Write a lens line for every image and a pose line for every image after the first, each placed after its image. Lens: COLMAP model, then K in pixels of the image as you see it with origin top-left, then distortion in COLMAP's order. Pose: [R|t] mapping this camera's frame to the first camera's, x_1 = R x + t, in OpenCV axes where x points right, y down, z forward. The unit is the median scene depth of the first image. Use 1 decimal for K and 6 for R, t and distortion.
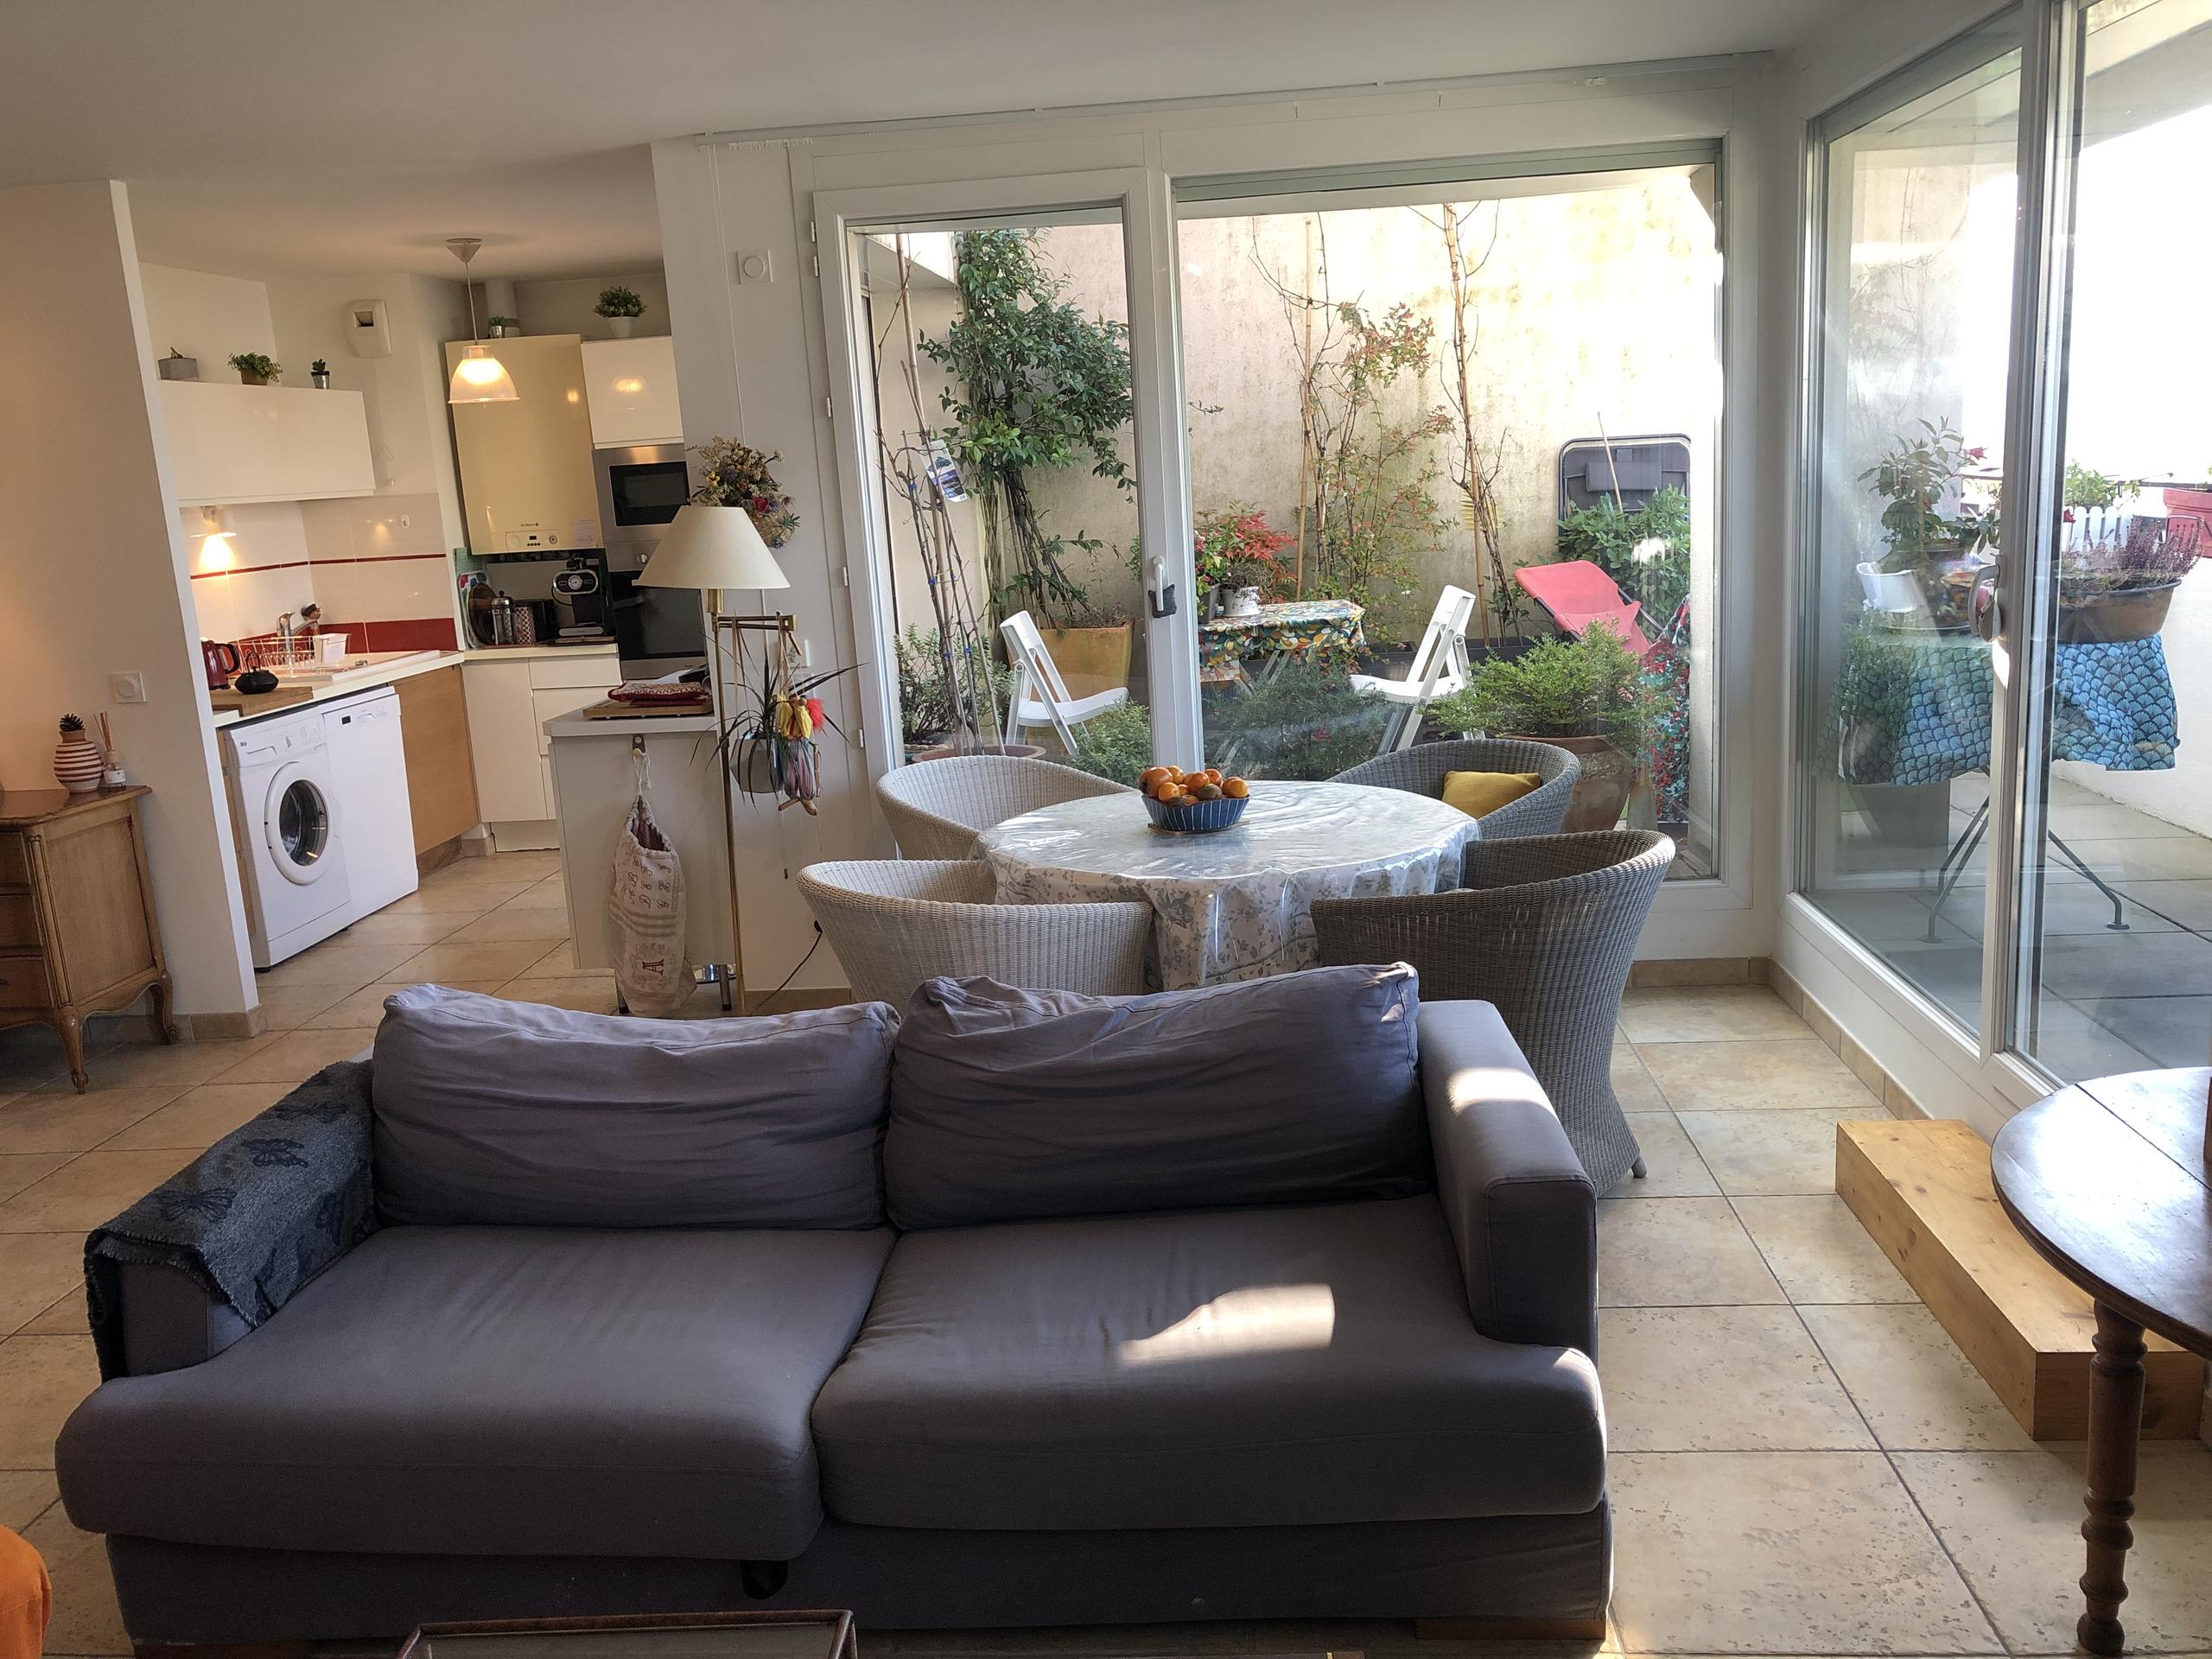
lens RADIAL K [[1791.4, 0, 1231.4], [0, 1791.4, 790.9], [0, 0, 1]] dist [0.232870, -0.515824]
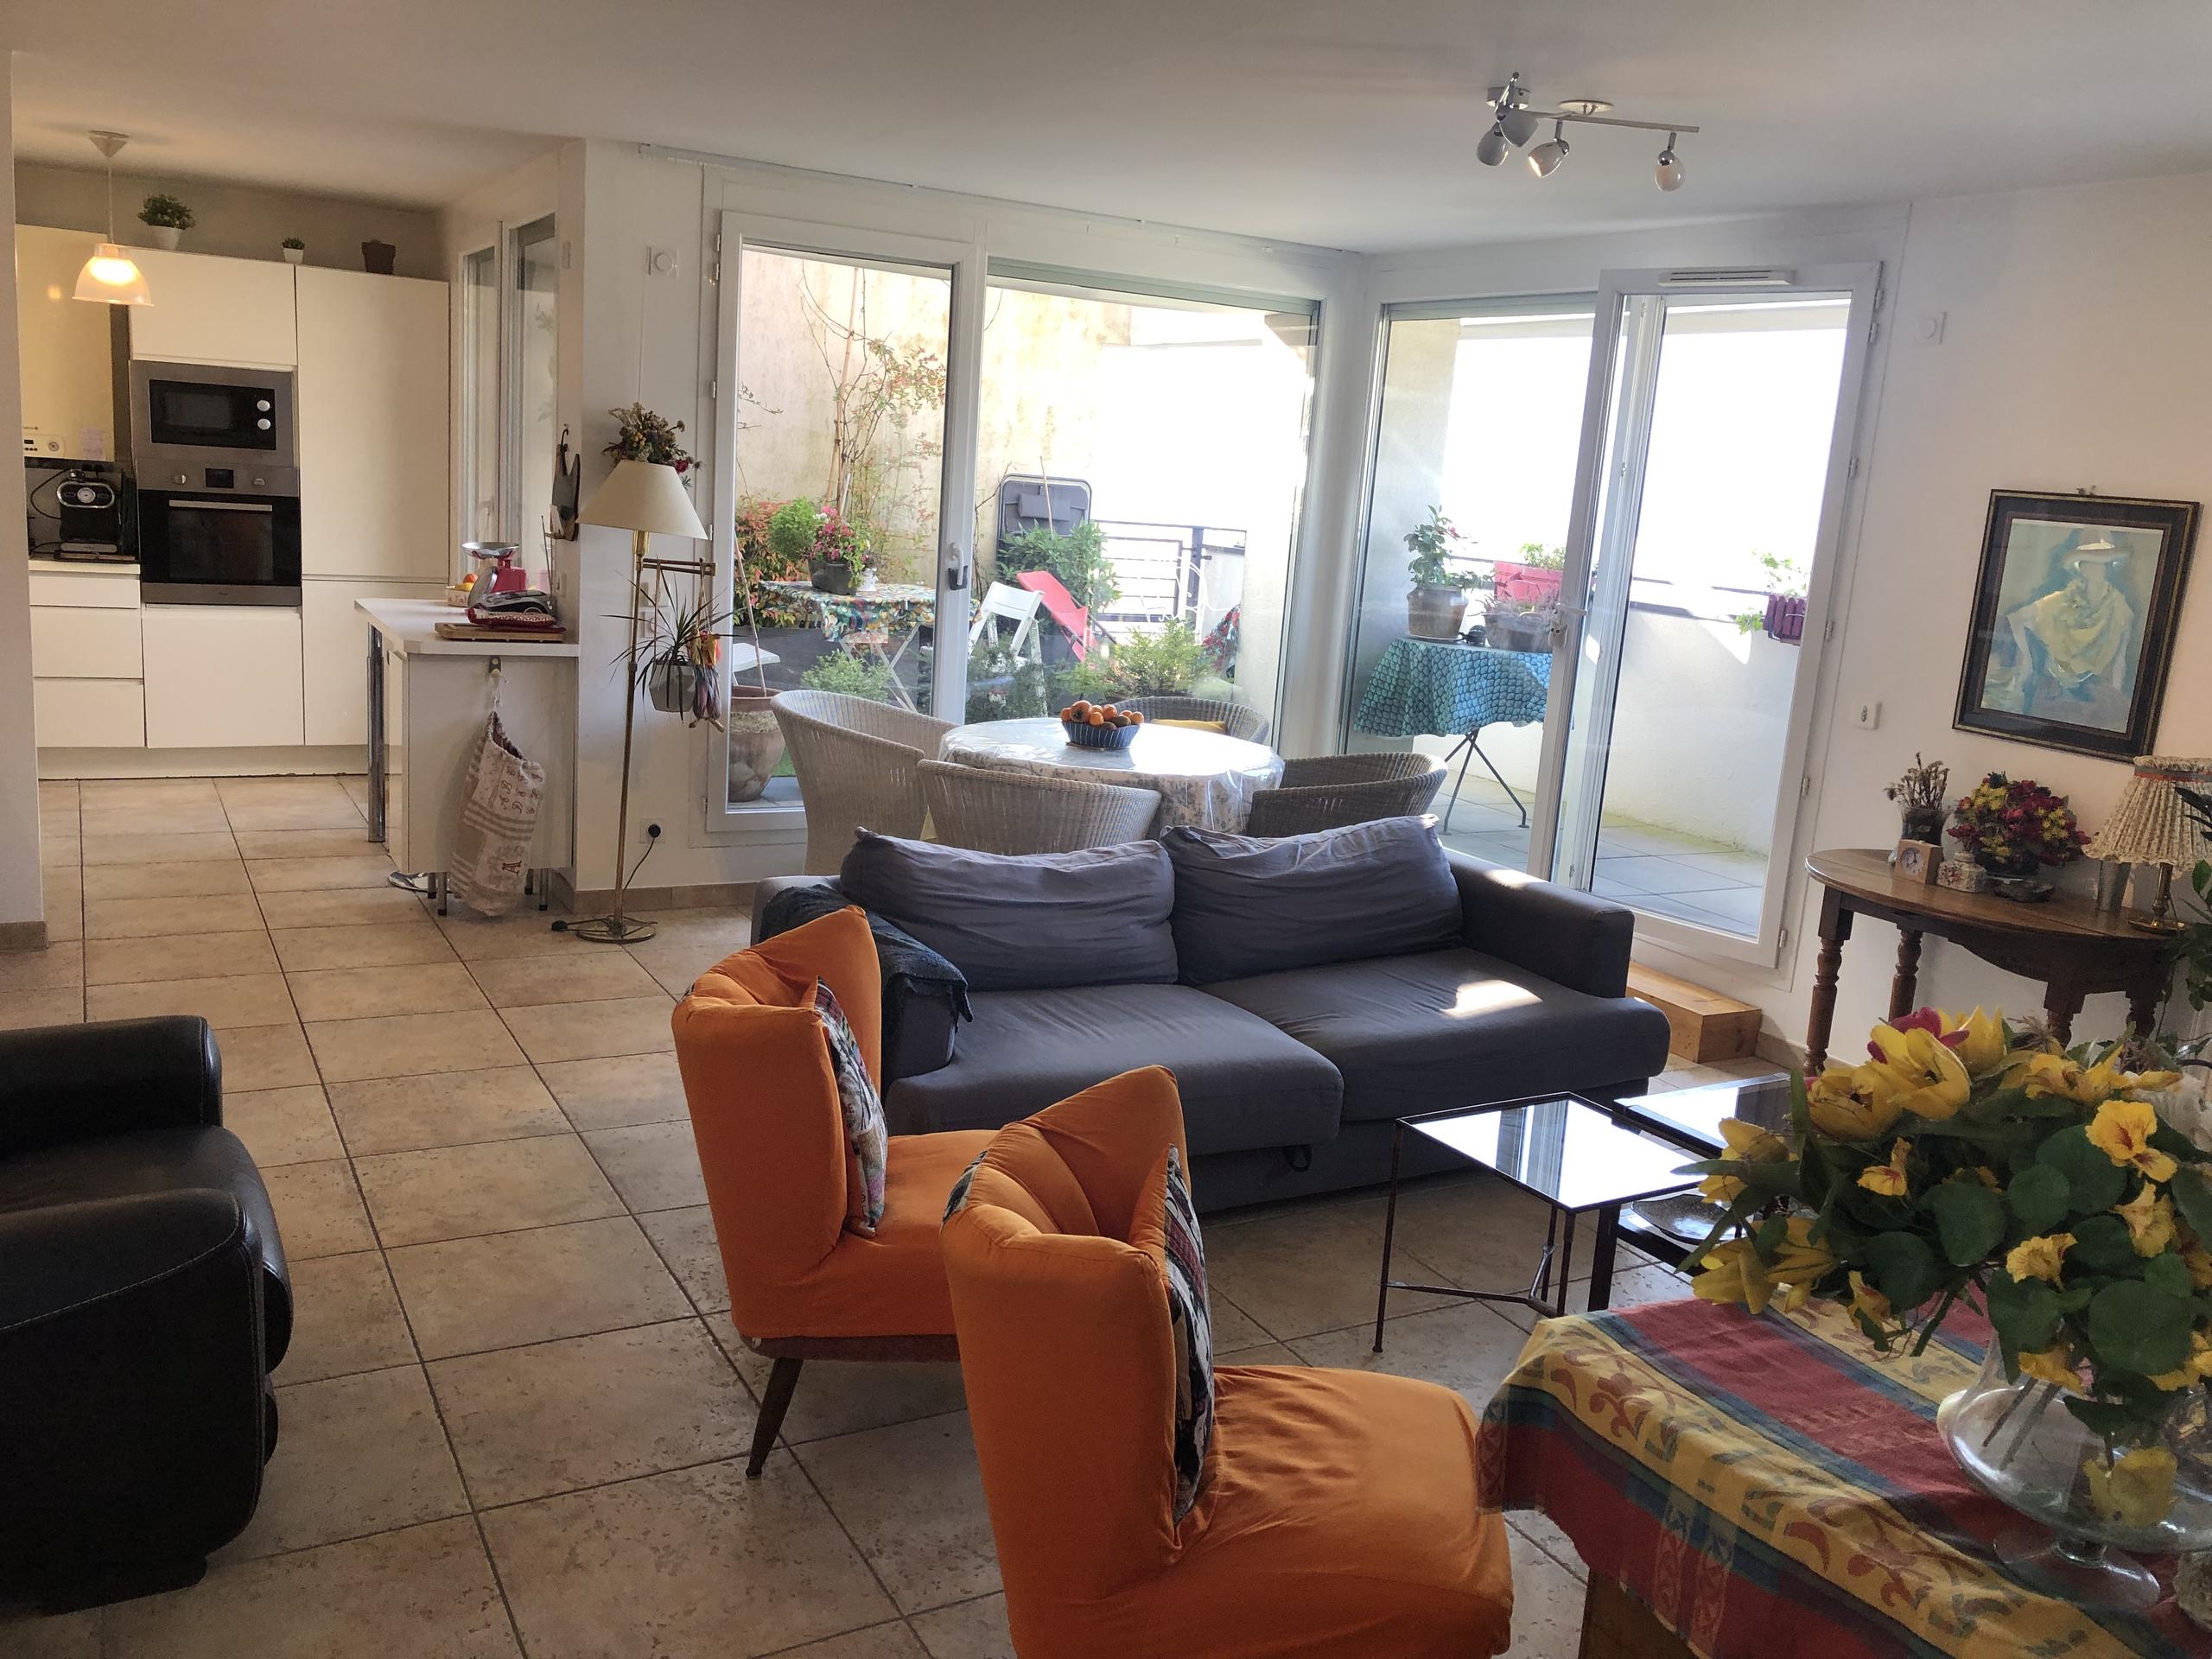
lens RADIAL K [[1844.2, 0, 1118.5], [0, 1844.2, 803.3], [0, 0, 1]] dist [0.061335, -0.012925]
pose [[0.808147, 0.012229, 0.588854, -0.720532], [-0.012078, 0.999918, -0.004189, 0.060855], [-0.588857, -0.003726, 0.808229, -0.132548]]
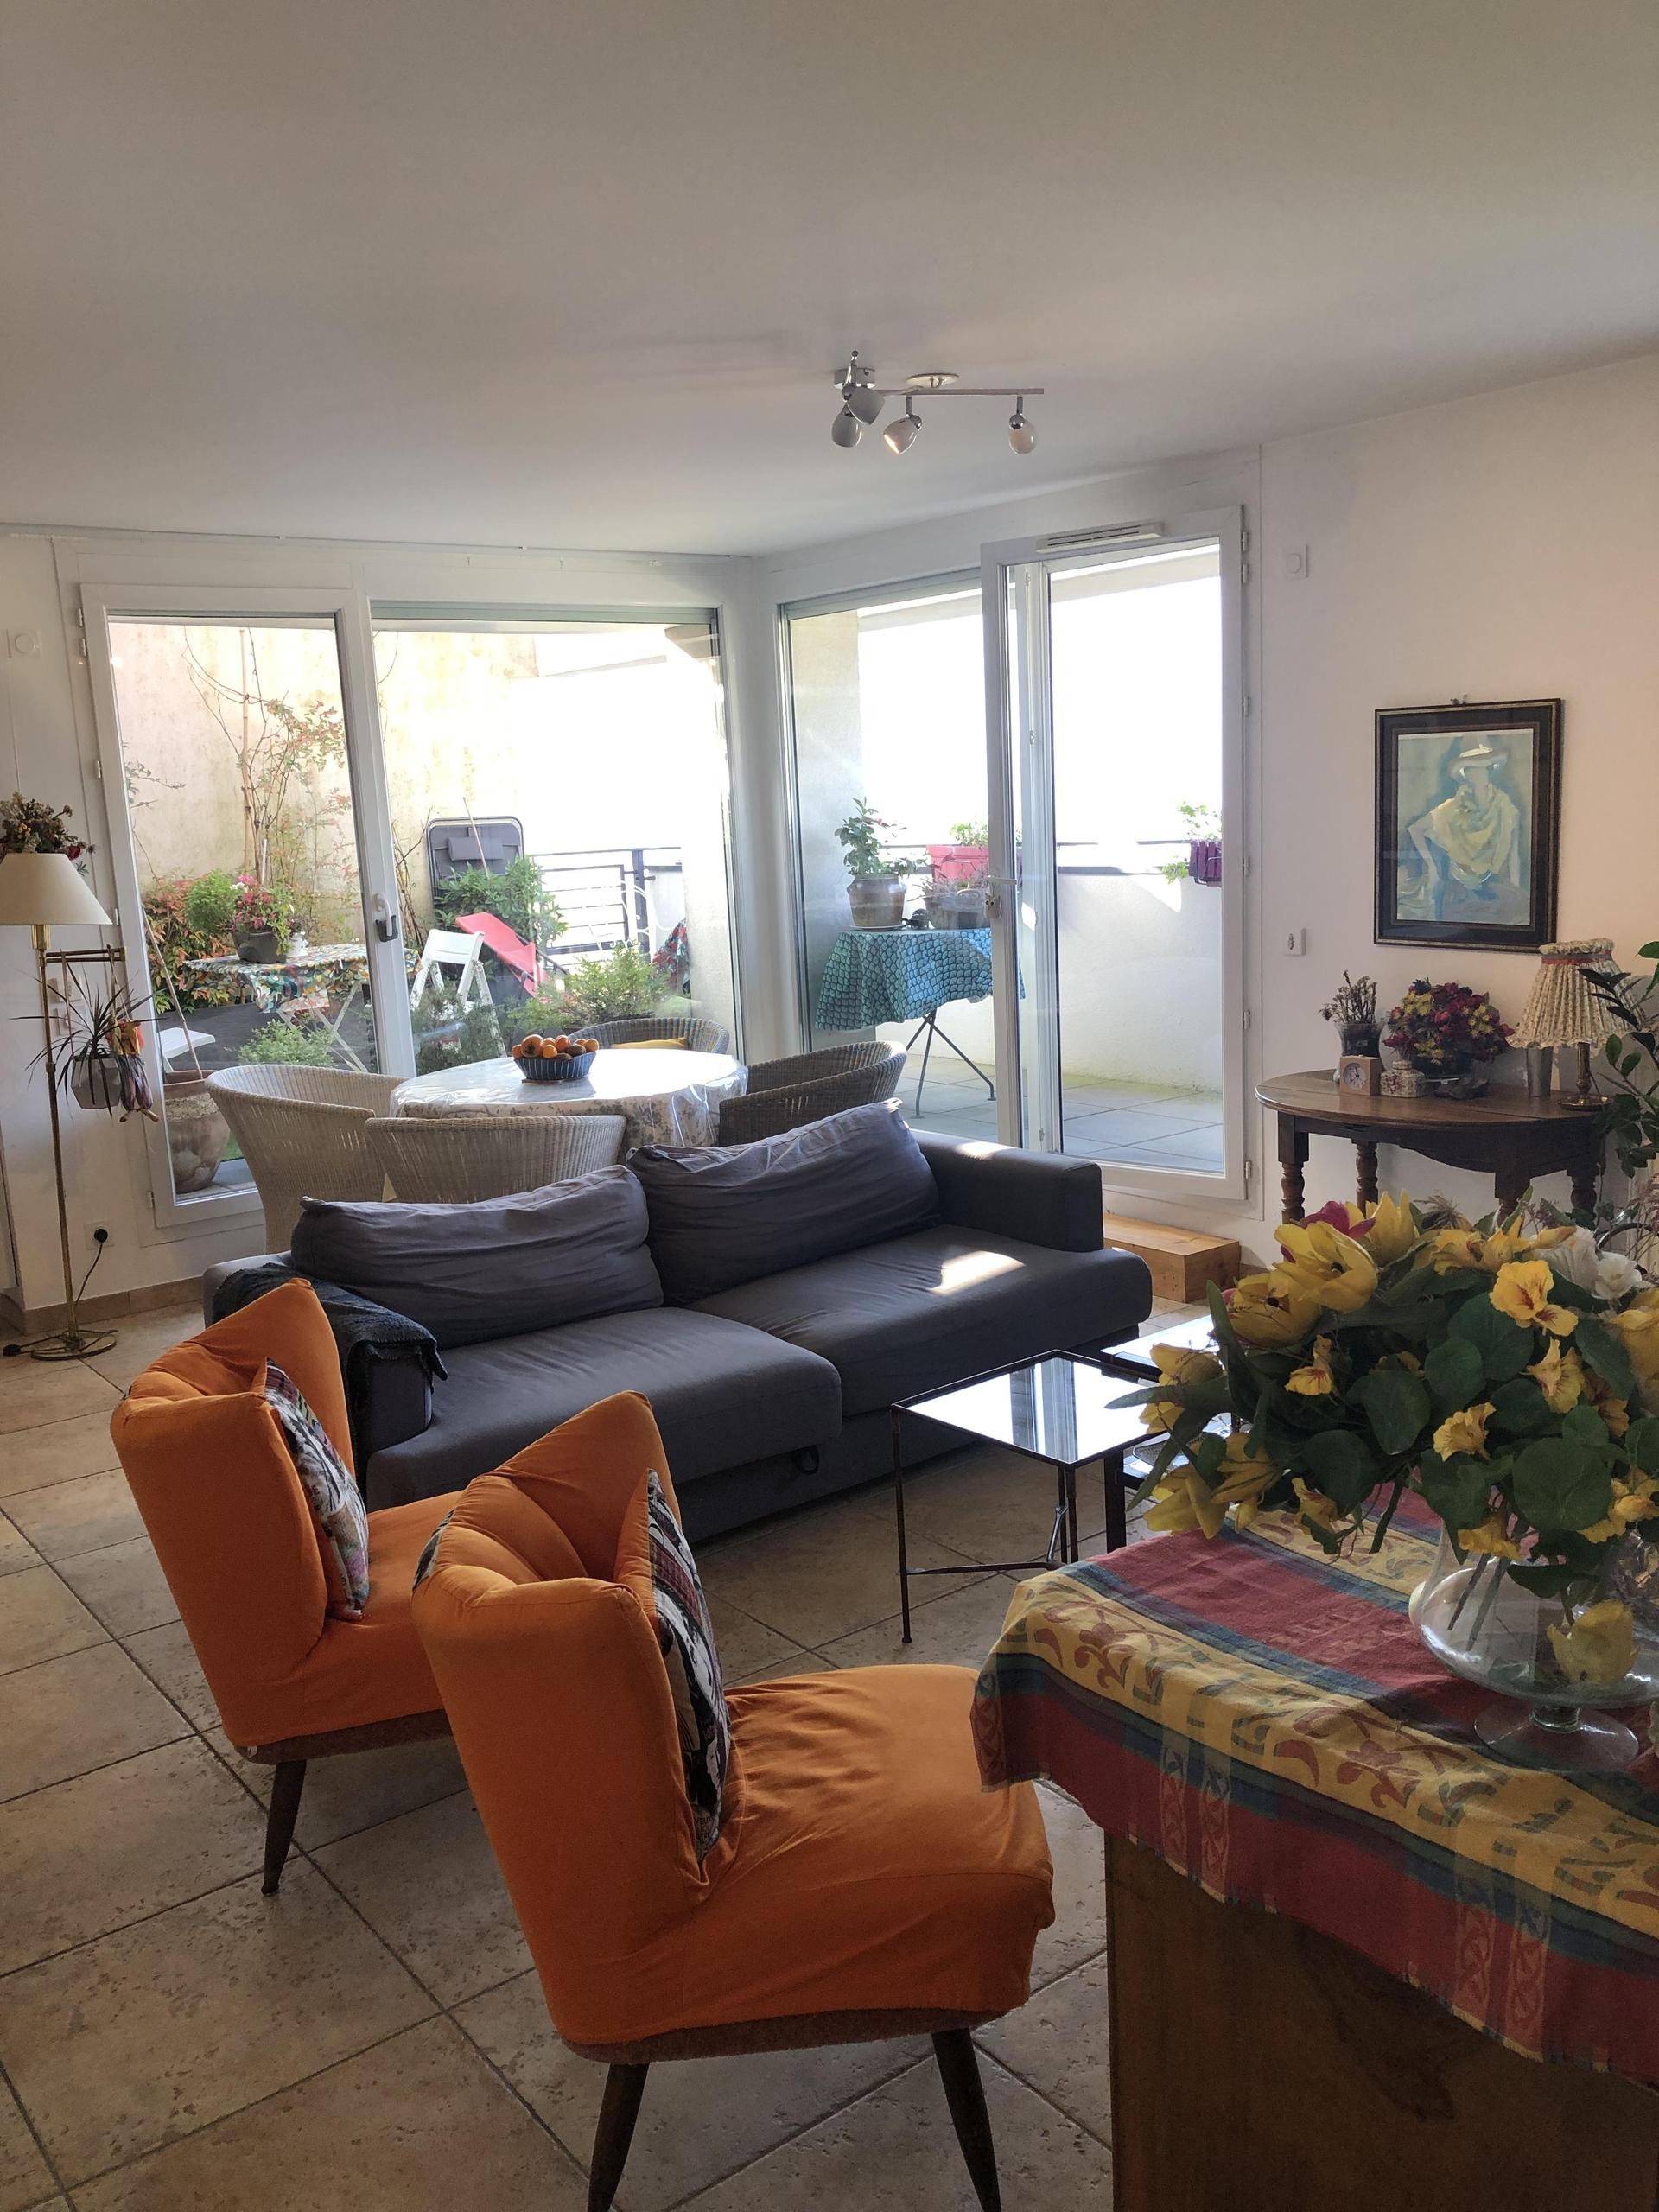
lens RADIAL K [[1835.8, 0, 816.5], [0, 1835.8, 1102.3], [0, 0, 1]] dist [0.055399, -0.018562]
pose [[0.734781, -0.093453, 0.671835, -0.691654], [0.135598, 0.990708, -0.010494, 0.067827], [-0.664612, 0.098811, 0.740626, -0.130888]]
